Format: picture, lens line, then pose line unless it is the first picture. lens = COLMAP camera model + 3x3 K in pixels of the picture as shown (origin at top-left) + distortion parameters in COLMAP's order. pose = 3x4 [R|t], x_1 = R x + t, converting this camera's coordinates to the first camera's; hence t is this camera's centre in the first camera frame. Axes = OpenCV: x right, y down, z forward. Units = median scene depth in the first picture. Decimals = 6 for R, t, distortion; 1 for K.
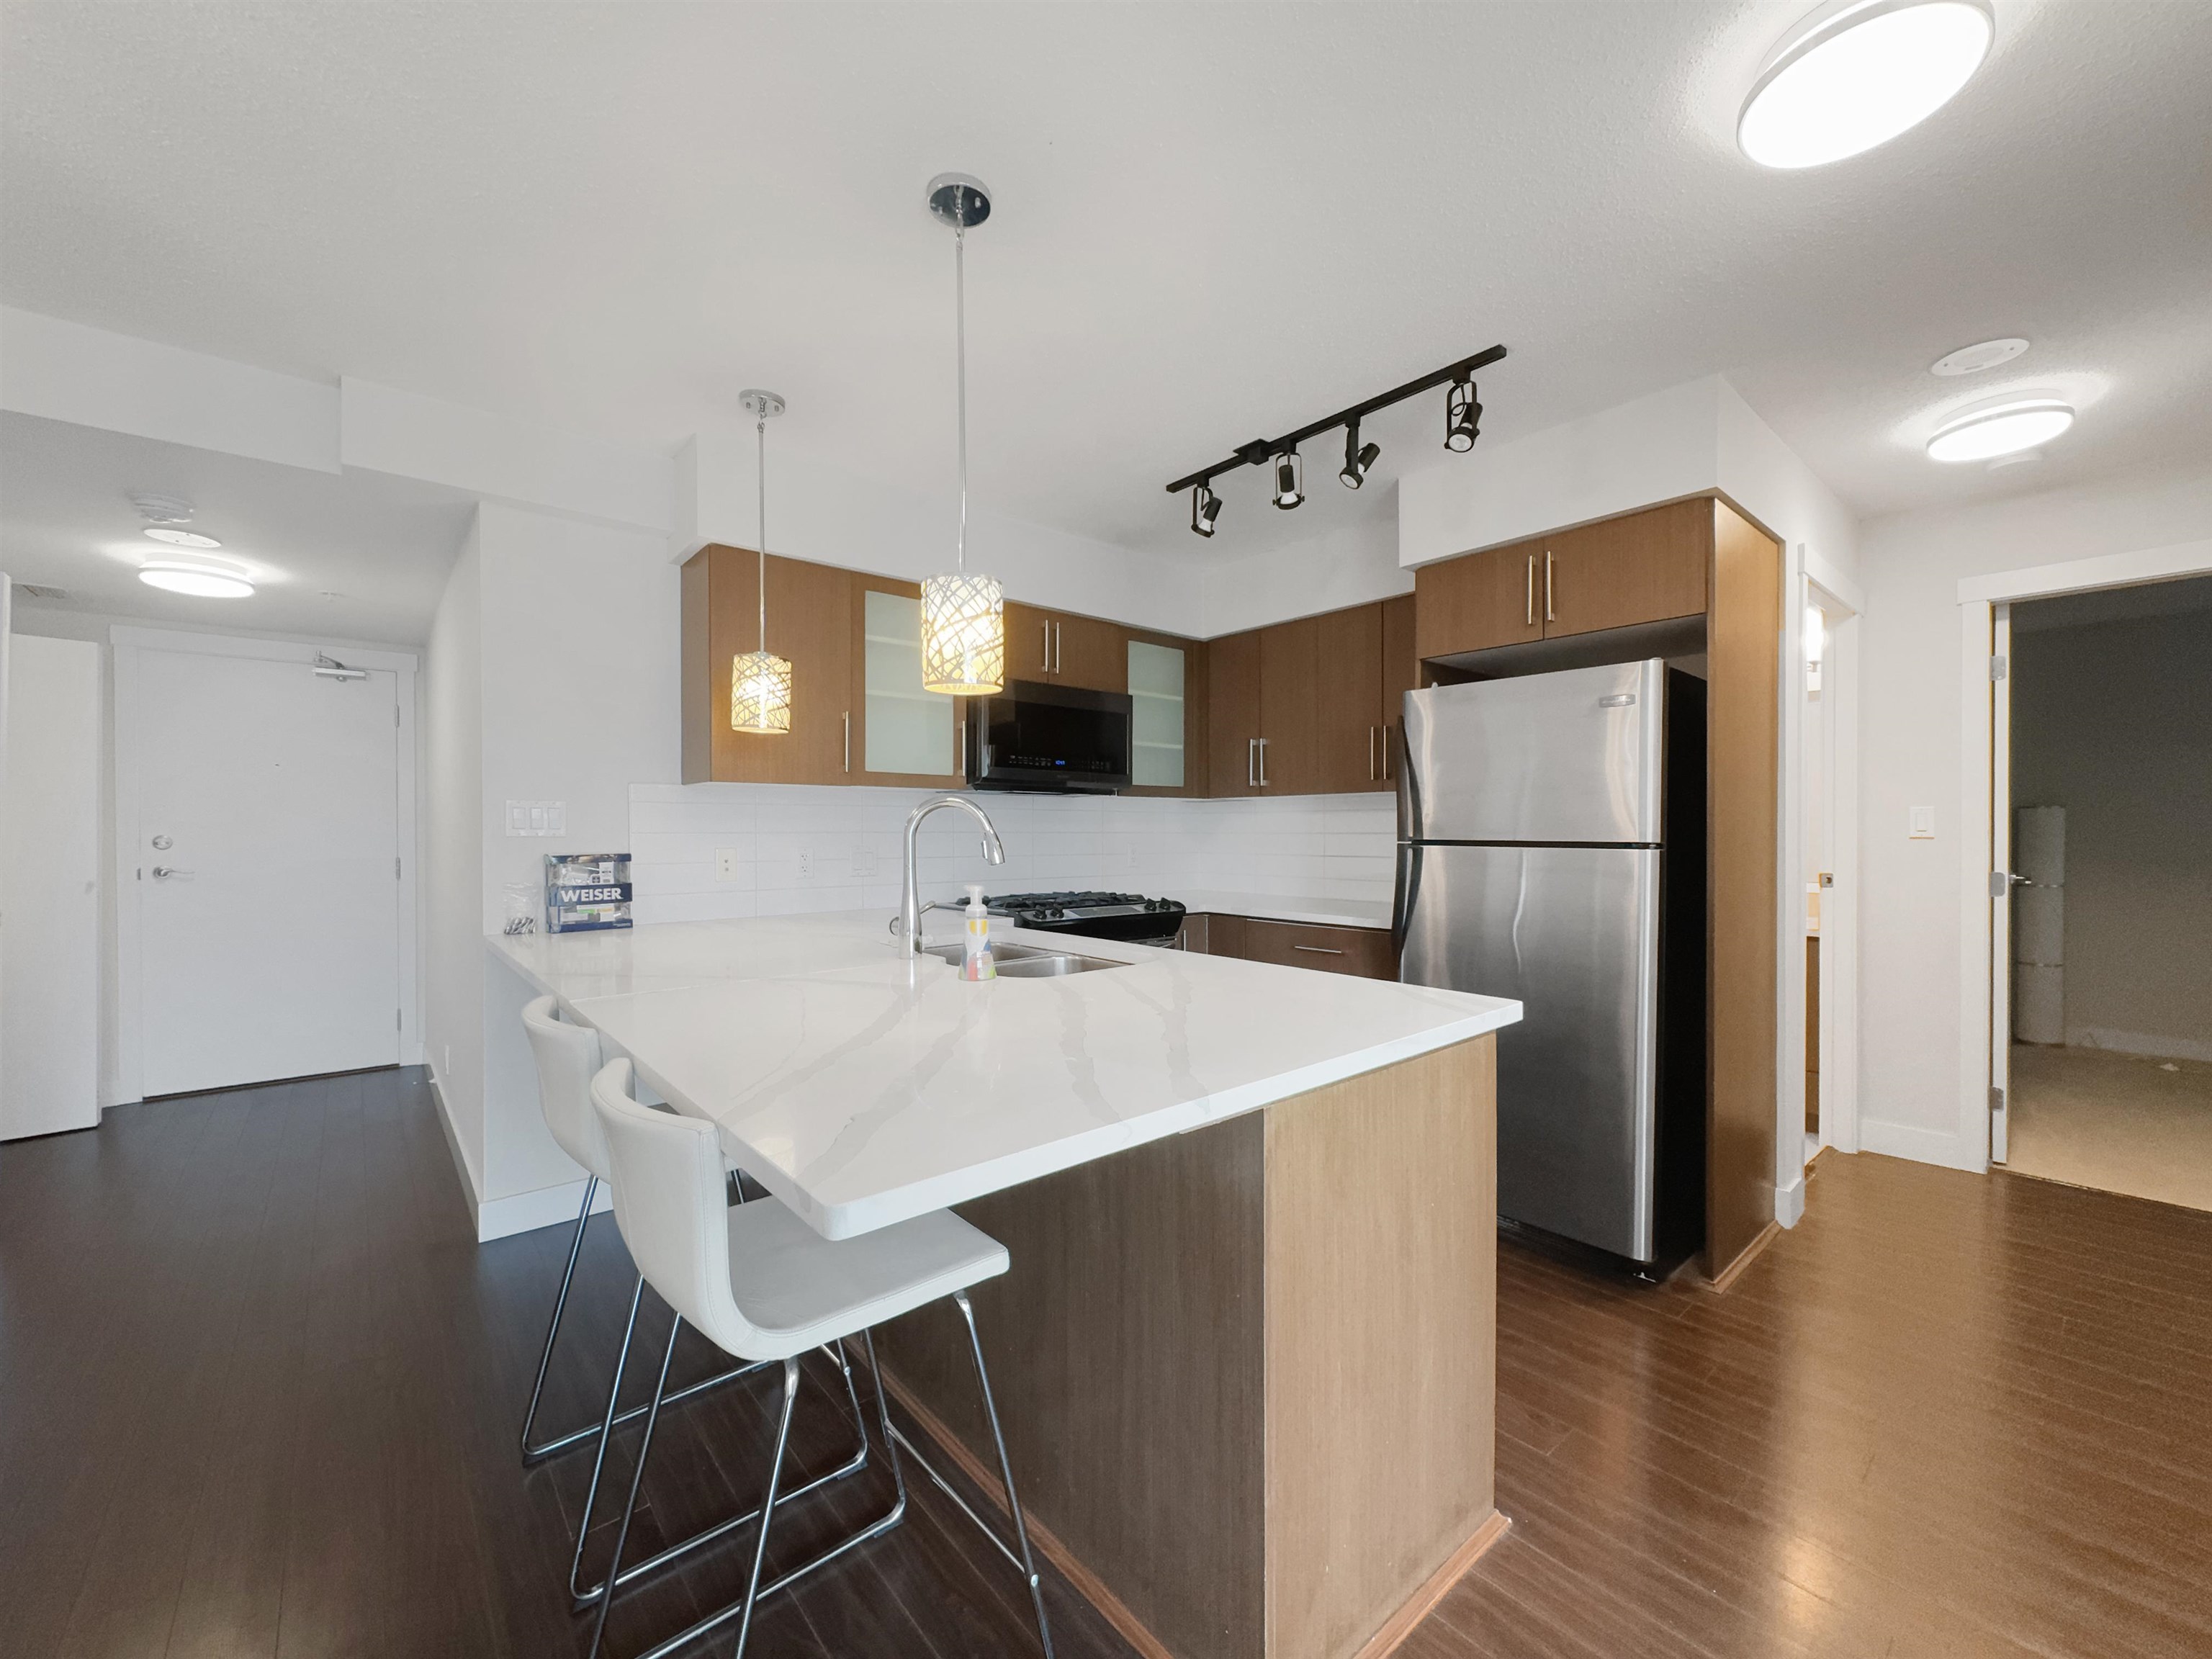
lens RADIAL K [[868.6, 0, 1070.7], [0, 868.6, 842.7], [0, 0, 1]] dist [0.011701, 0.000294]
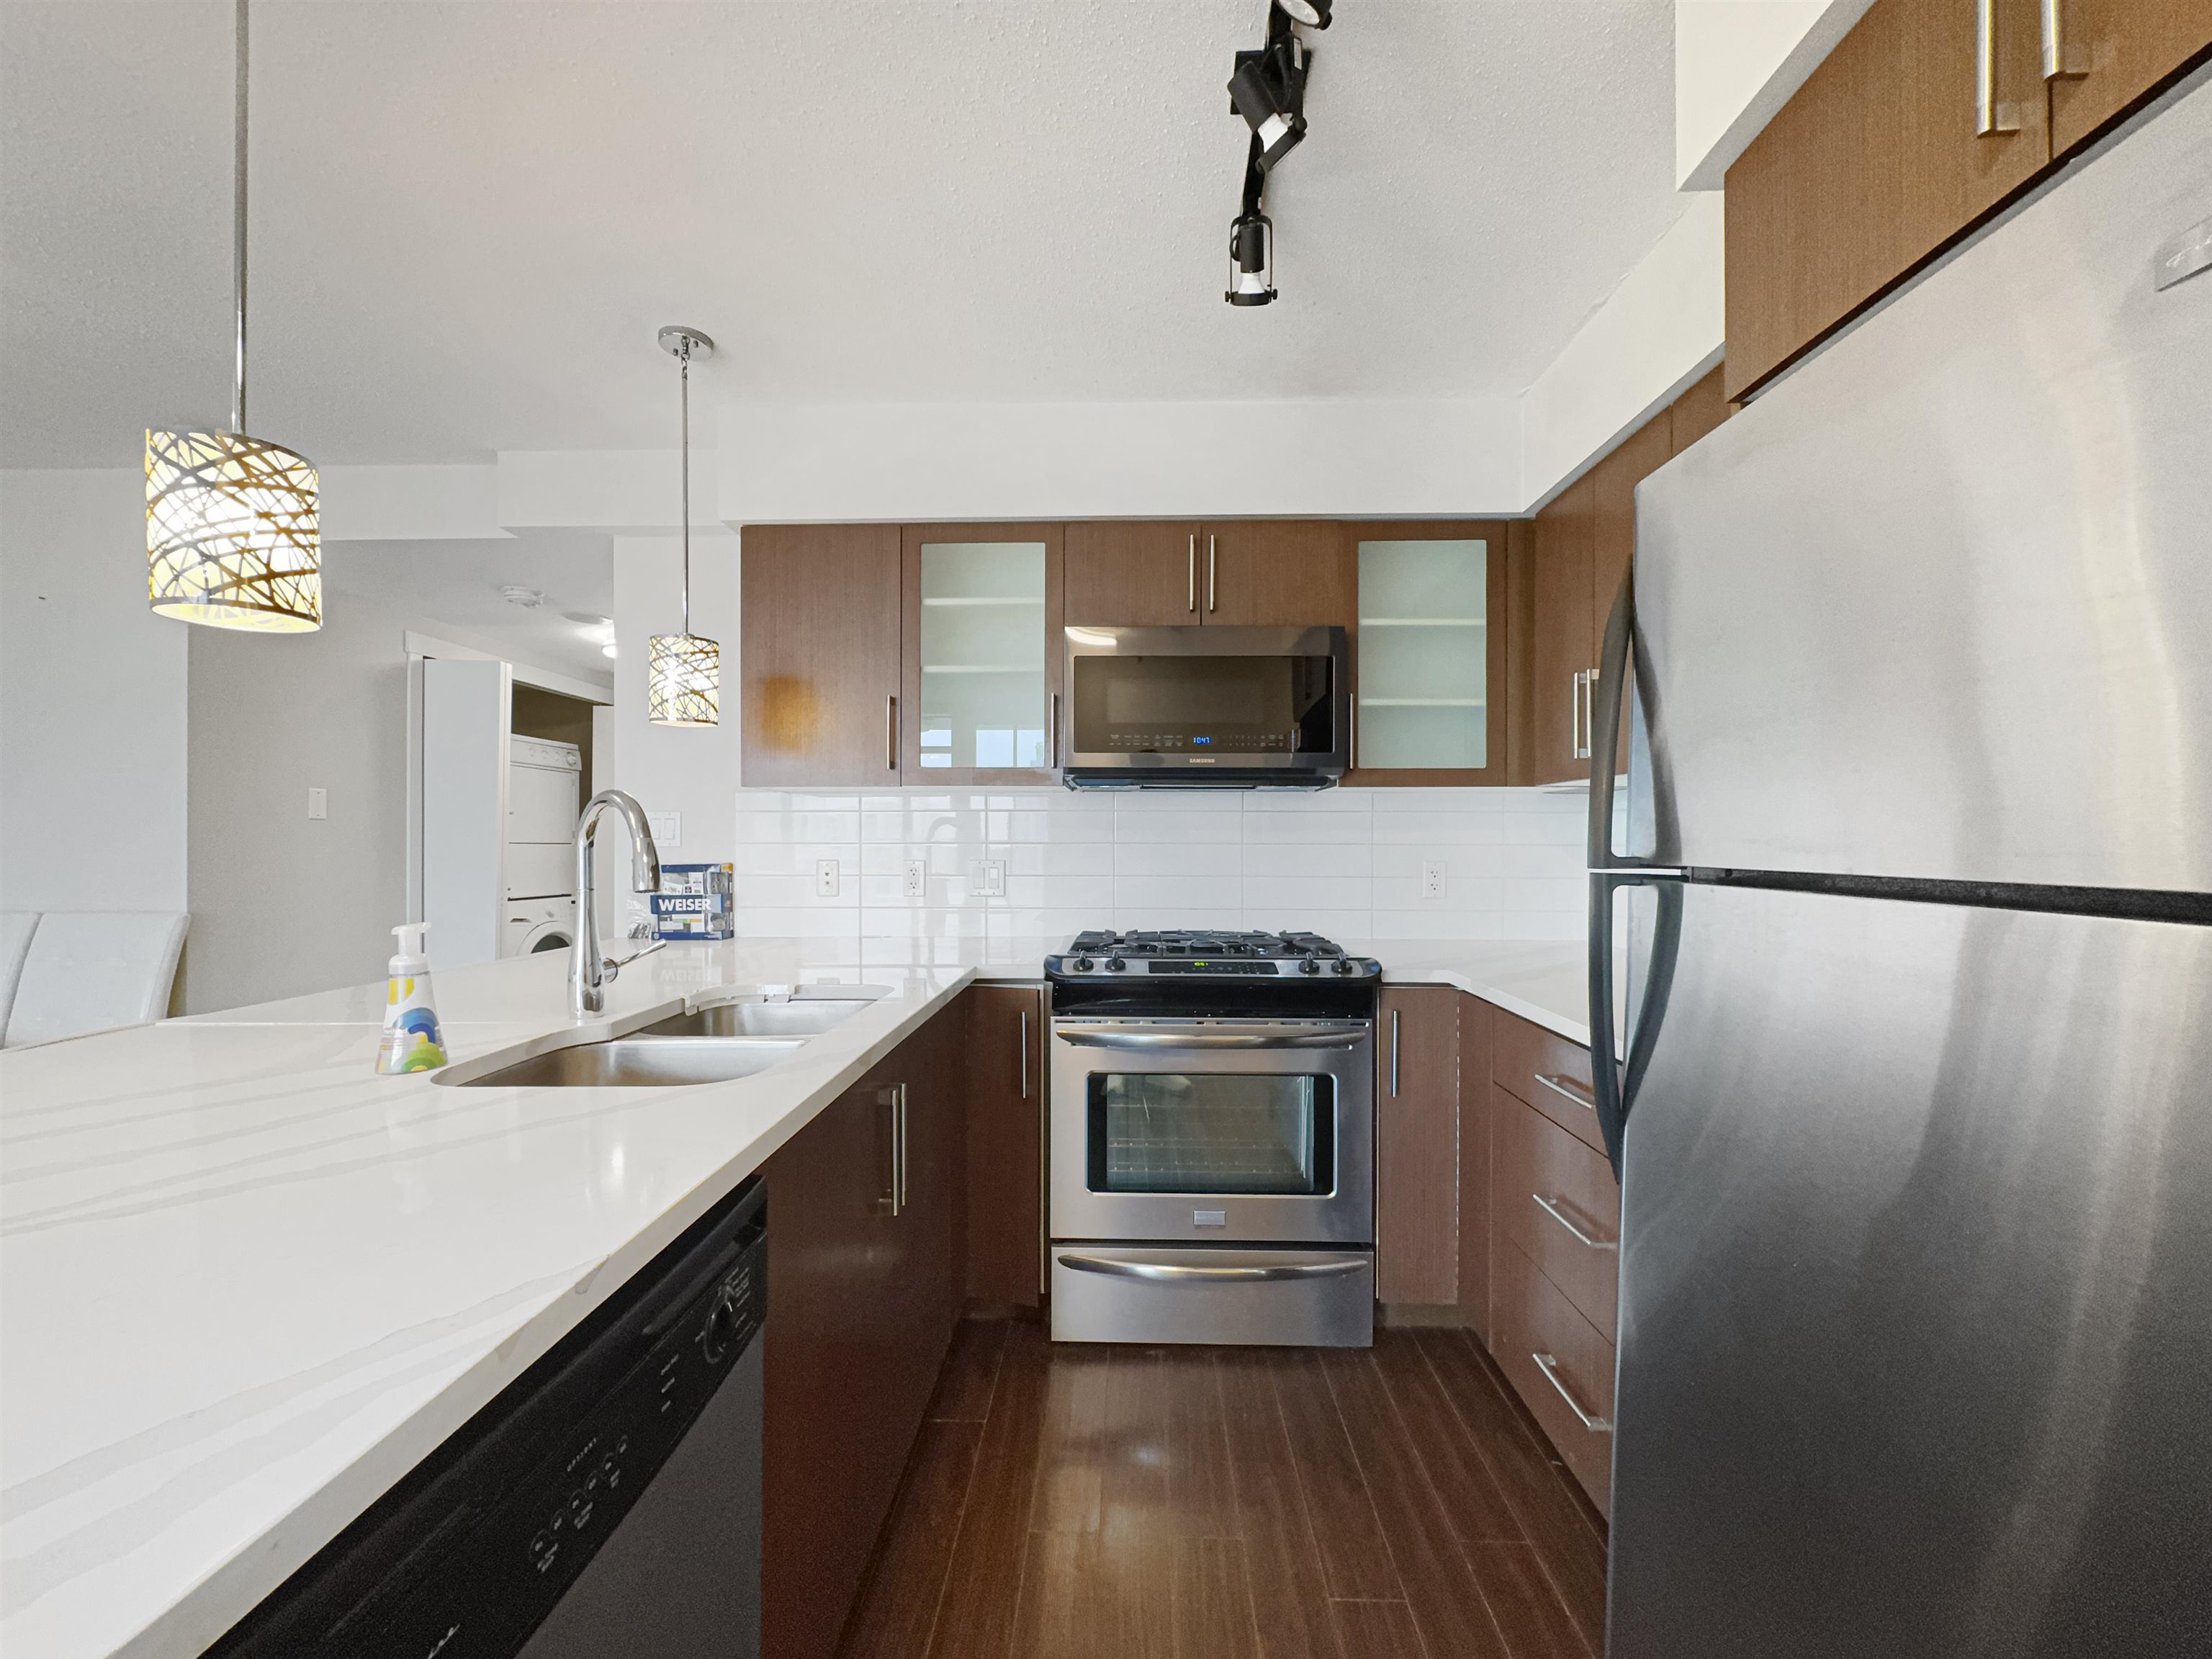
lens RADIAL K [[868.6, 0, 1106.8], [0, 868.6, 843.2], [0, 0, 1]] dist [0.011701, 0.000294]
pose [[0.758959, 0.002640, -0.651133, 0.462415], [-0.009762, 0.999926, -0.007324, -0.008033], [0.651065, 0.011915, 0.758929, 0.546801]]
